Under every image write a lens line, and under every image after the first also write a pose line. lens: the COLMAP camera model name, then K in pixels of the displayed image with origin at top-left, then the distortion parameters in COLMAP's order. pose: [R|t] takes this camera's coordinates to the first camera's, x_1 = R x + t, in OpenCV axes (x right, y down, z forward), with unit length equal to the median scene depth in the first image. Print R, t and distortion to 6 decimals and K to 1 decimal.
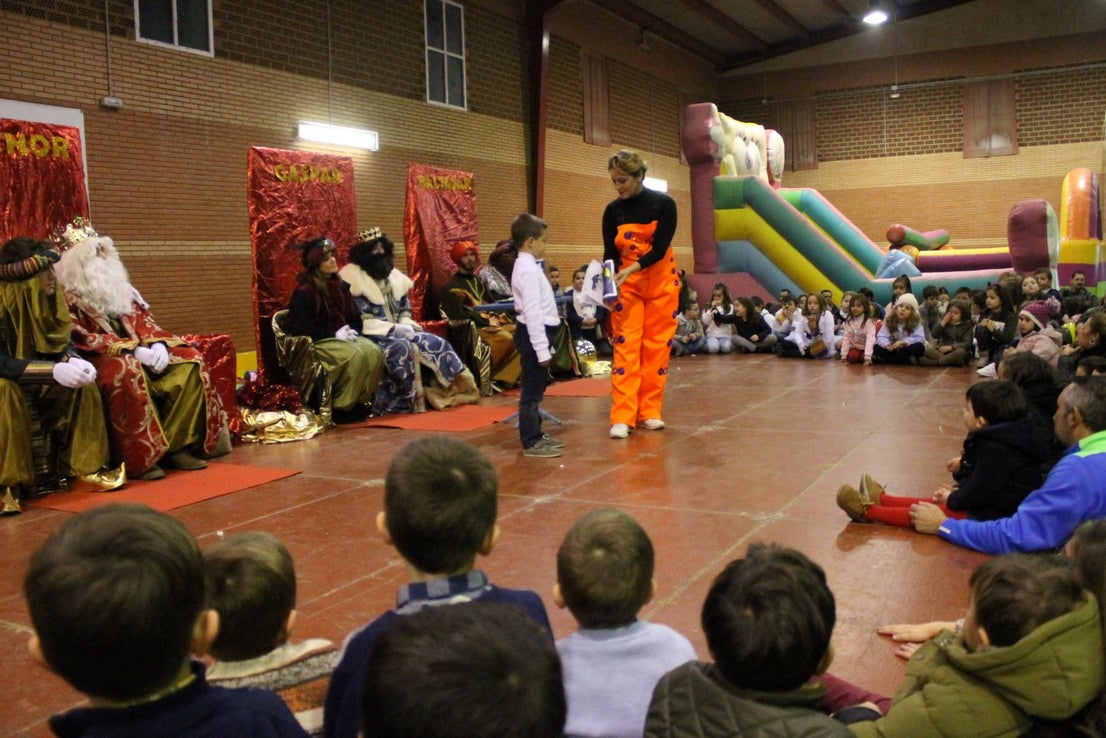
lens RADIAL K [[947.5, 0, 554.9], [0, 947.5, 374.5], [0, 0, 1]] dist [-0.163107, 0.145872]
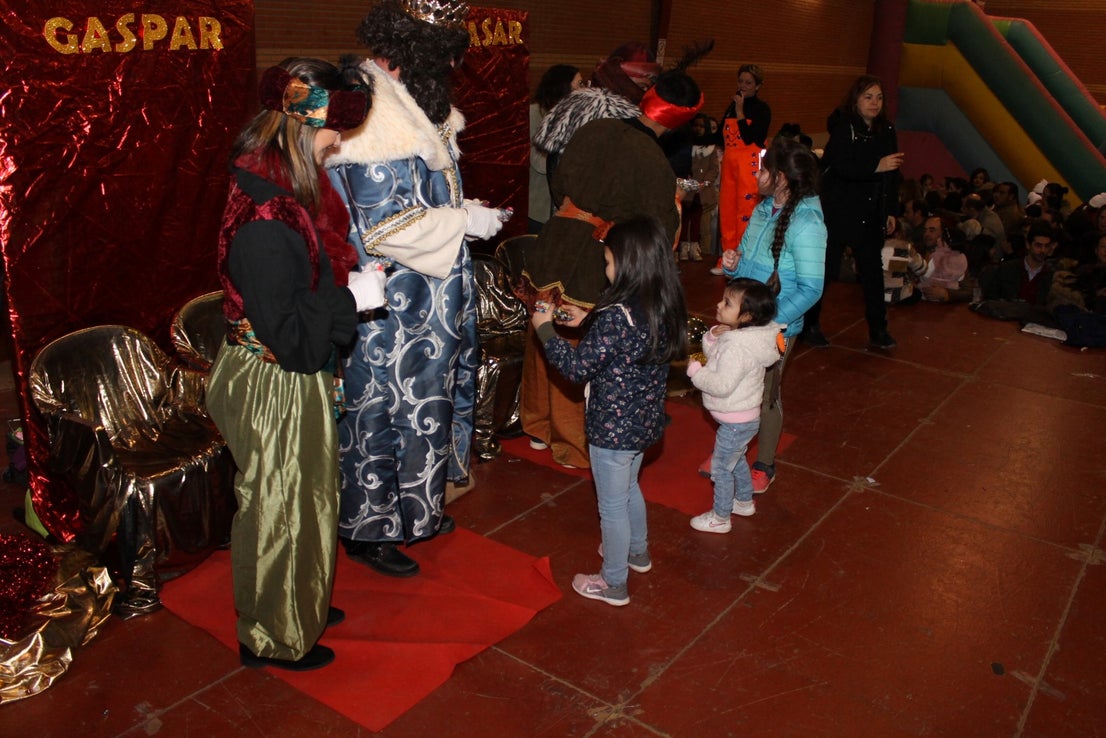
lens RADIAL K [[947.5, 0, 555.4], [0, 947.5, 366.3], [0, 0, 1]] dist [-0.163107, 0.145872]
pose [[0.987800, 0.122250, -0.096464, 0.003856], [-0.096935, 0.967508, 0.233520, -0.084493], [0.121877, -0.221320, 0.967555, 0.253663]]
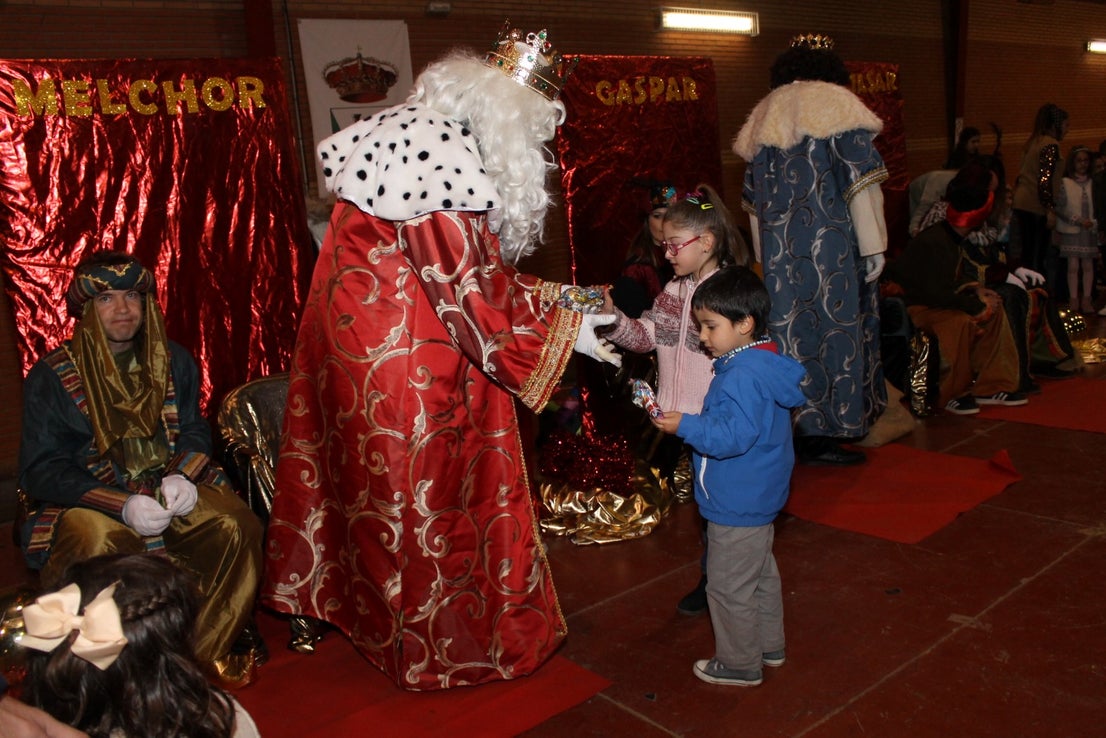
lens RADIAL K [[947.5, 0, 552.7], [0, 947.5, 369.2], [0, 0, 1]] dist [-0.163107, 0.145872]
pose [[0.919167, 0.029910, -0.392730, -0.030444], [0.015258, 0.993660, 0.111386, -0.044288], [0.393571, -0.108374, 0.912884, 0.166546]]
